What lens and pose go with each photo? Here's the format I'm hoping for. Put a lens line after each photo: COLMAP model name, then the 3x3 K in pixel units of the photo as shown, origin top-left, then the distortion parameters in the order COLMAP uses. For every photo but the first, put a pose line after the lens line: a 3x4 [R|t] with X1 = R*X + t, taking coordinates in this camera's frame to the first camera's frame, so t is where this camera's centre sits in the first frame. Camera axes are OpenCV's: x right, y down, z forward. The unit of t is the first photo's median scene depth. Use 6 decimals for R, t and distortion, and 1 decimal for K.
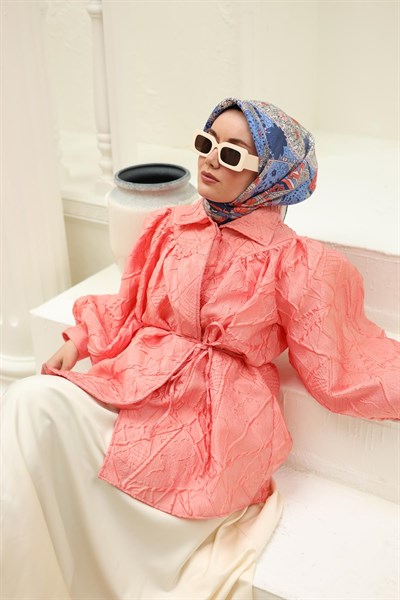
lens RADIAL K [[740.2, 0, 200.0], [0, 740.2, 300.0], [0, 0, 1]] dist [-0.183287, 0.003246]
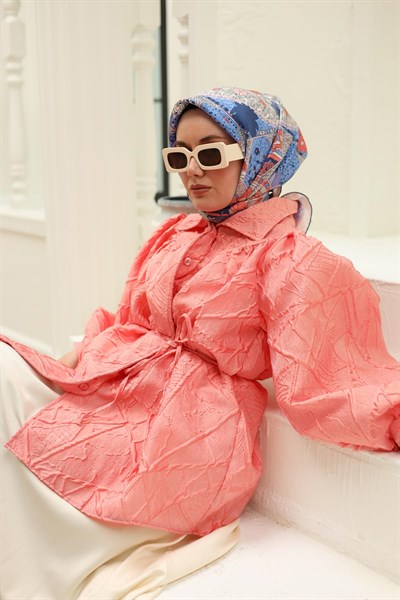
lens RADIAL K [[740.2, 0, 200.0], [0, 740.2, 300.0], [0, 0, 1]] dist [-0.183287, 0.003246]
pose [[0.951376, 0.098915, -0.291717, 0.297346], [-0.159499, 0.968384, -0.191813, 0.182333], [0.263521, 0.229014, 0.937075, 0.170686]]
